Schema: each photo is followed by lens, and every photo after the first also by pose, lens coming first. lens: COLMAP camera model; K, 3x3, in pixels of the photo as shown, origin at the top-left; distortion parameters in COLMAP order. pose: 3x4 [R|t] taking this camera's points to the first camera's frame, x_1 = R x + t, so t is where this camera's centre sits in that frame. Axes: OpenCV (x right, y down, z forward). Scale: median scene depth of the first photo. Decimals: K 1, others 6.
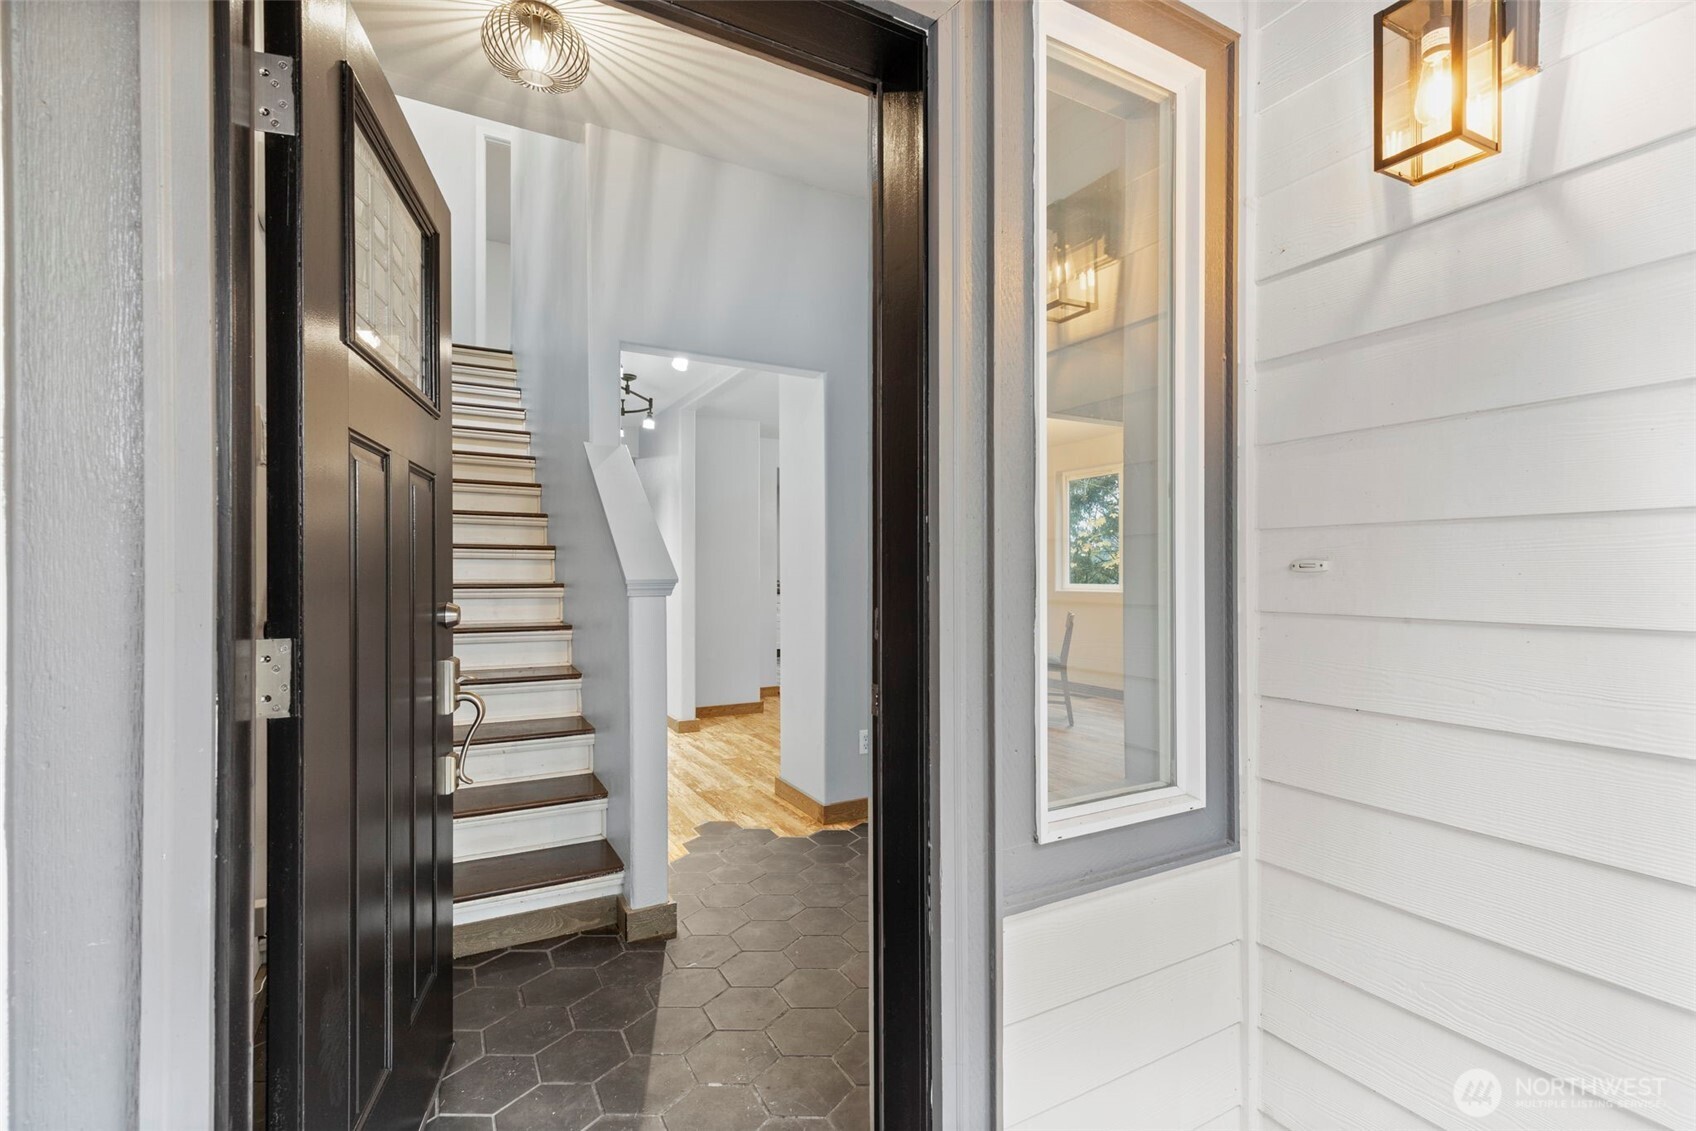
lens RADIAL K [[763.5, 0, 851.6], [0, 763.5, 568.6], [0, 0, 1]] dist [0.003654, -0.001127]
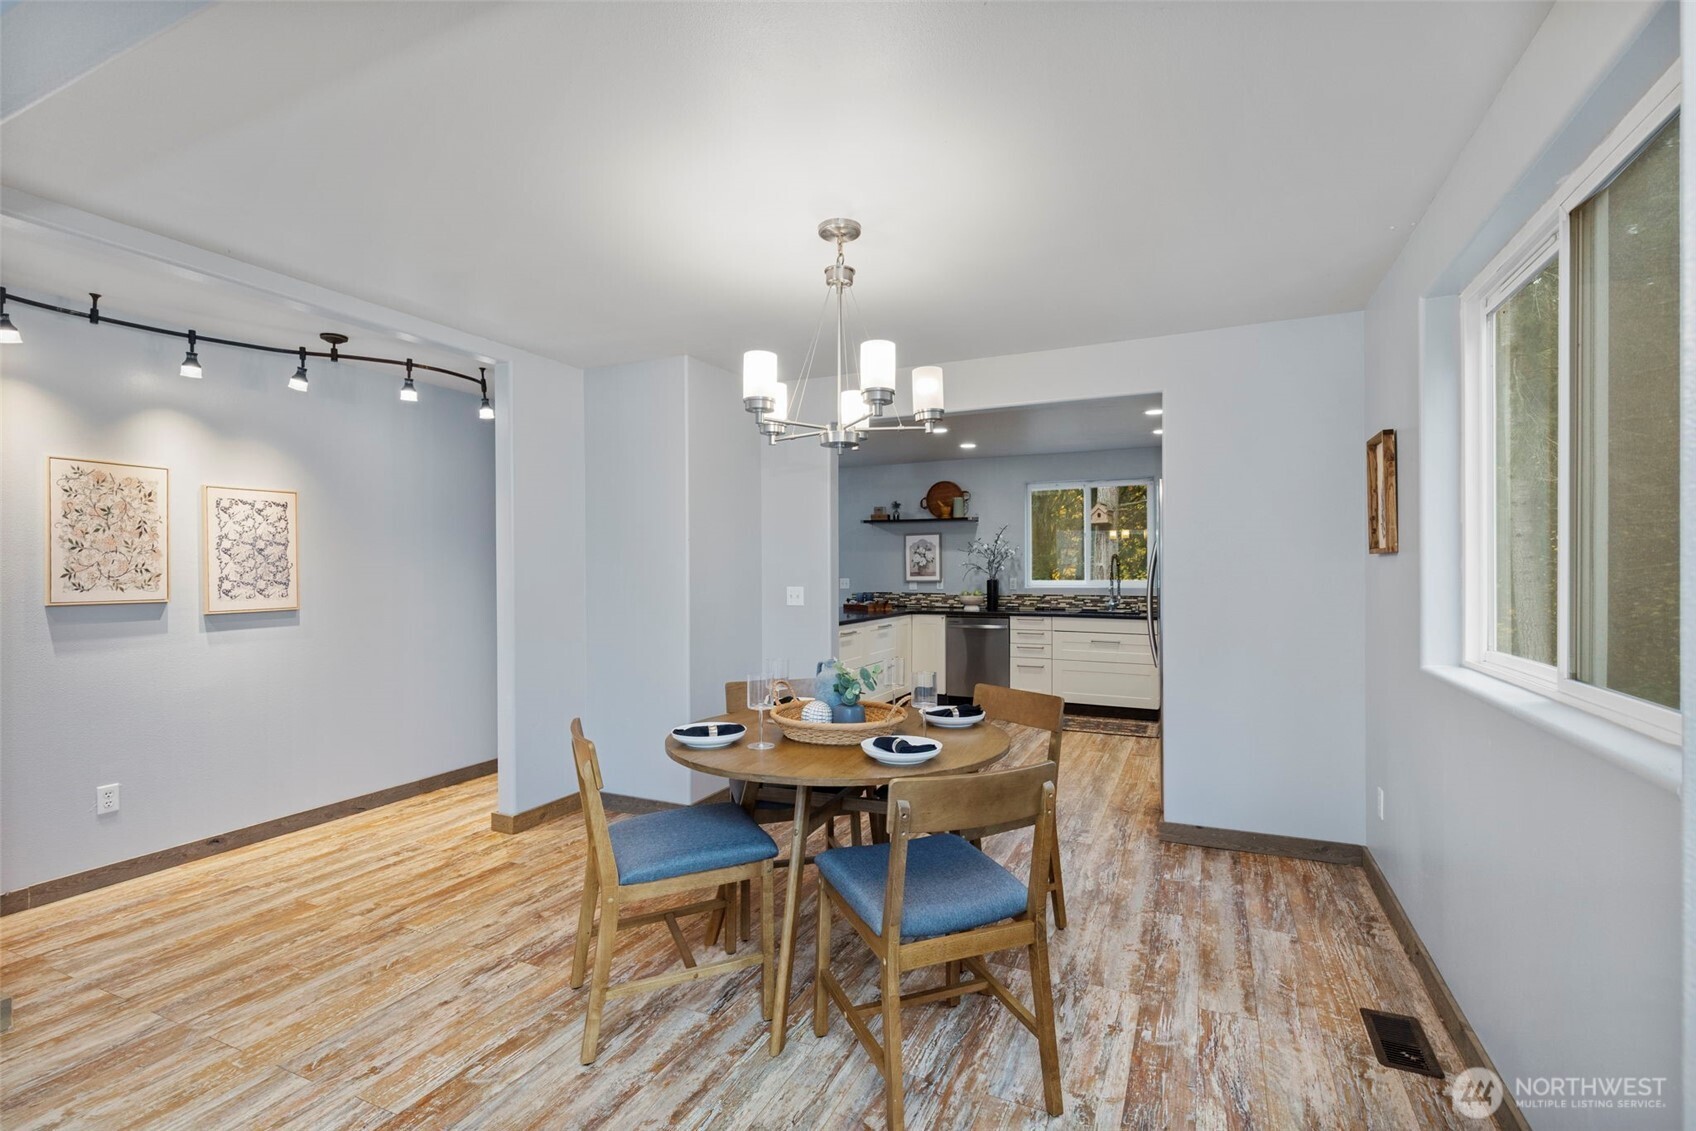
lens RADIAL K [[763.5, 0, 844.8], [0, 763.5, 561.0], [0, 0, 1]] dist [0.003654, -0.001127]
pose [[0.587110, -0.009212, -0.809455, 0.714341], [0.005660, 0.999958, -0.007275, -0.046069], [0.809488, -0.000310, 0.587137, 1.085068]]
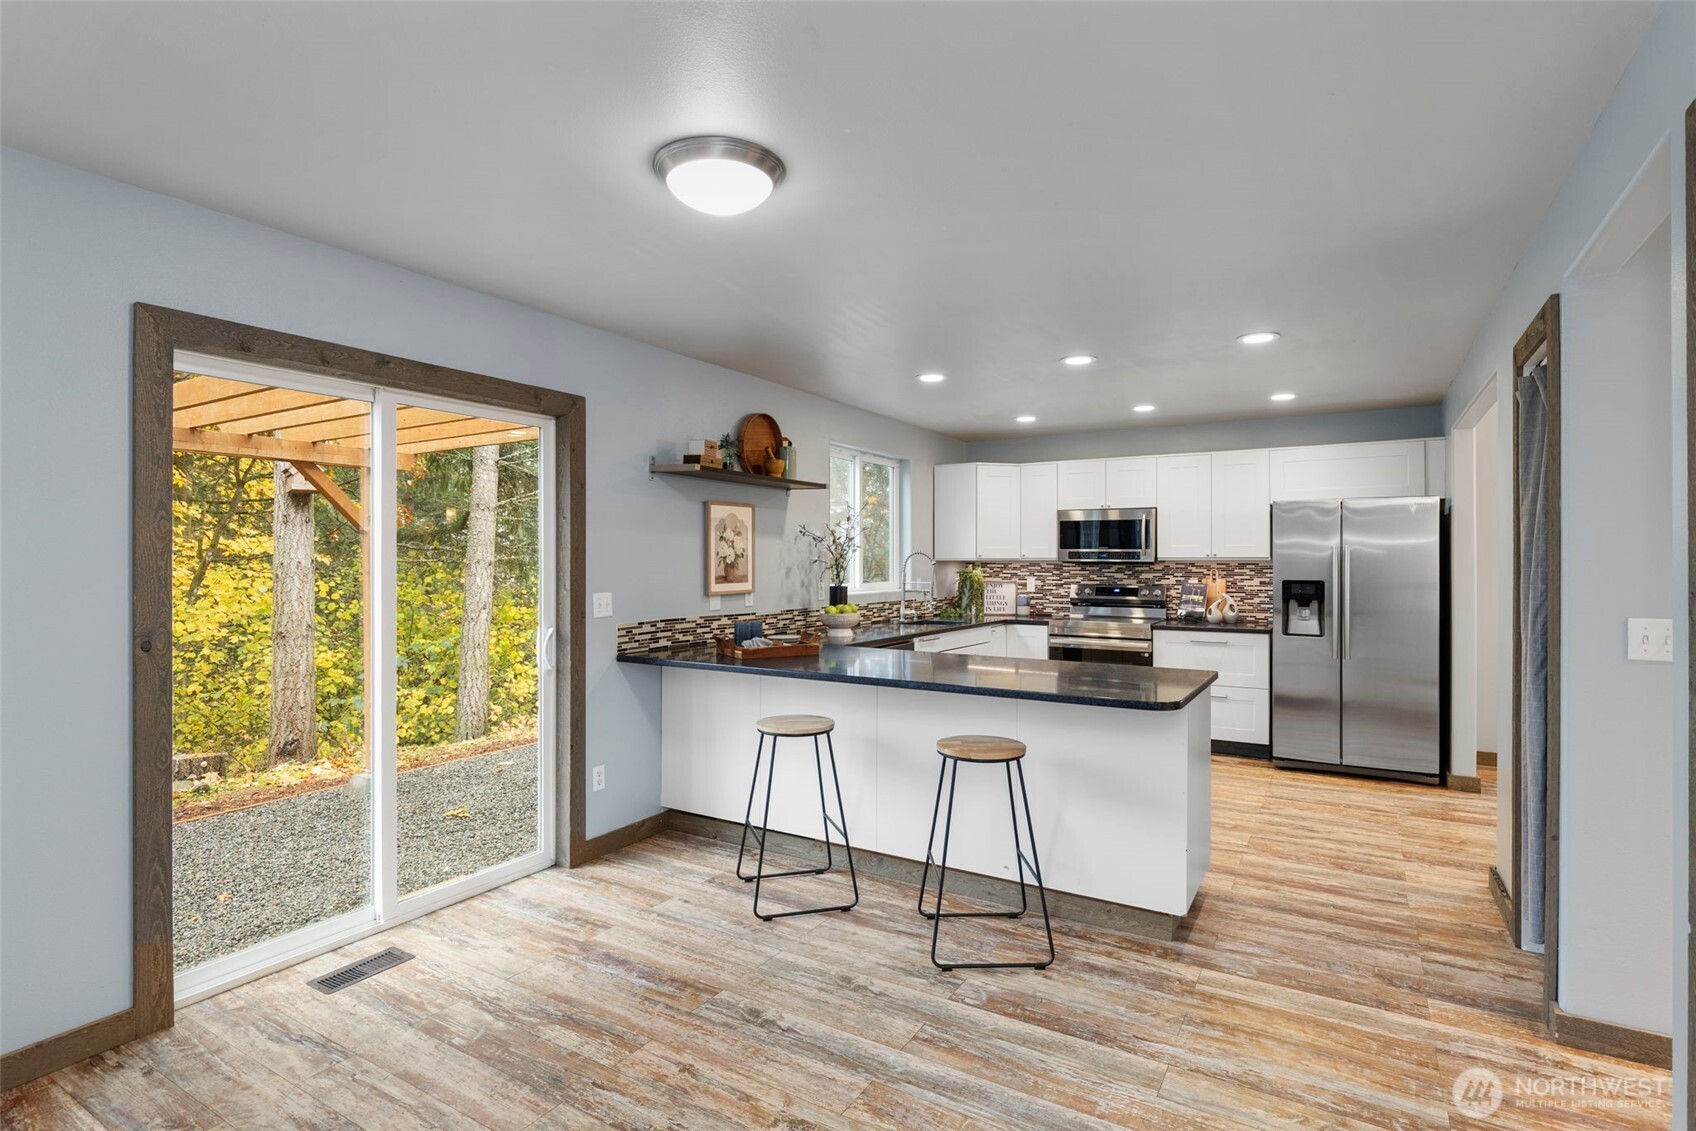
lens RADIAL K [[844.4, 0, 849.2], [0, 844.4, 567.7], [0, 0, 1]] dist [-0.010476, -0.000243]
pose [[0.866043, -0.000620, 0.499970, -1.071676], [-0.004643, 0.999946, 0.009284, -0.051797], [-0.499948, -0.010362, 0.865993, 1.304748]]
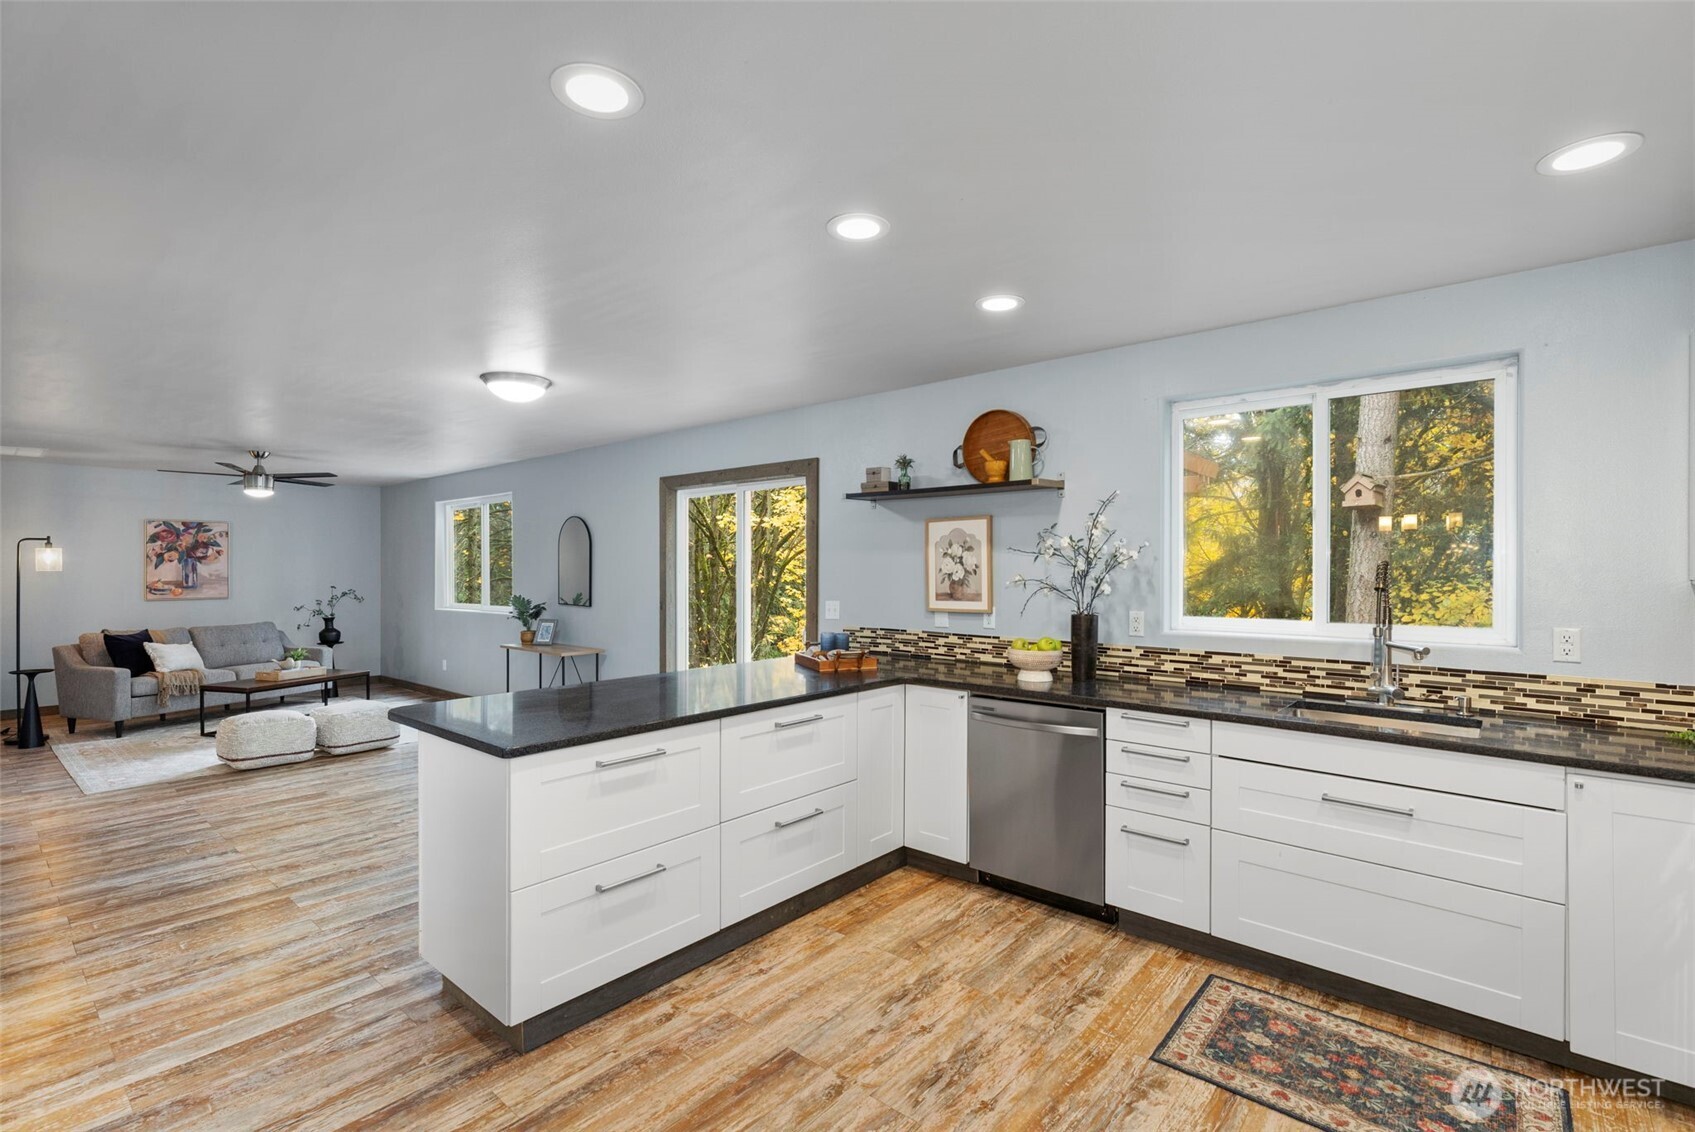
lens RADIAL K [[763.1, 0, 844.3], [0, 763.1, 577.4], [0, 0, 1]] dist [0.003654, -0.001127]
pose [[0.348087, 0.014208, -0.937354, 0.166328], [-0.000779, 0.999889, 0.014867, -0.064100], [0.937462, -0.004445, 0.348060, 1.858725]]
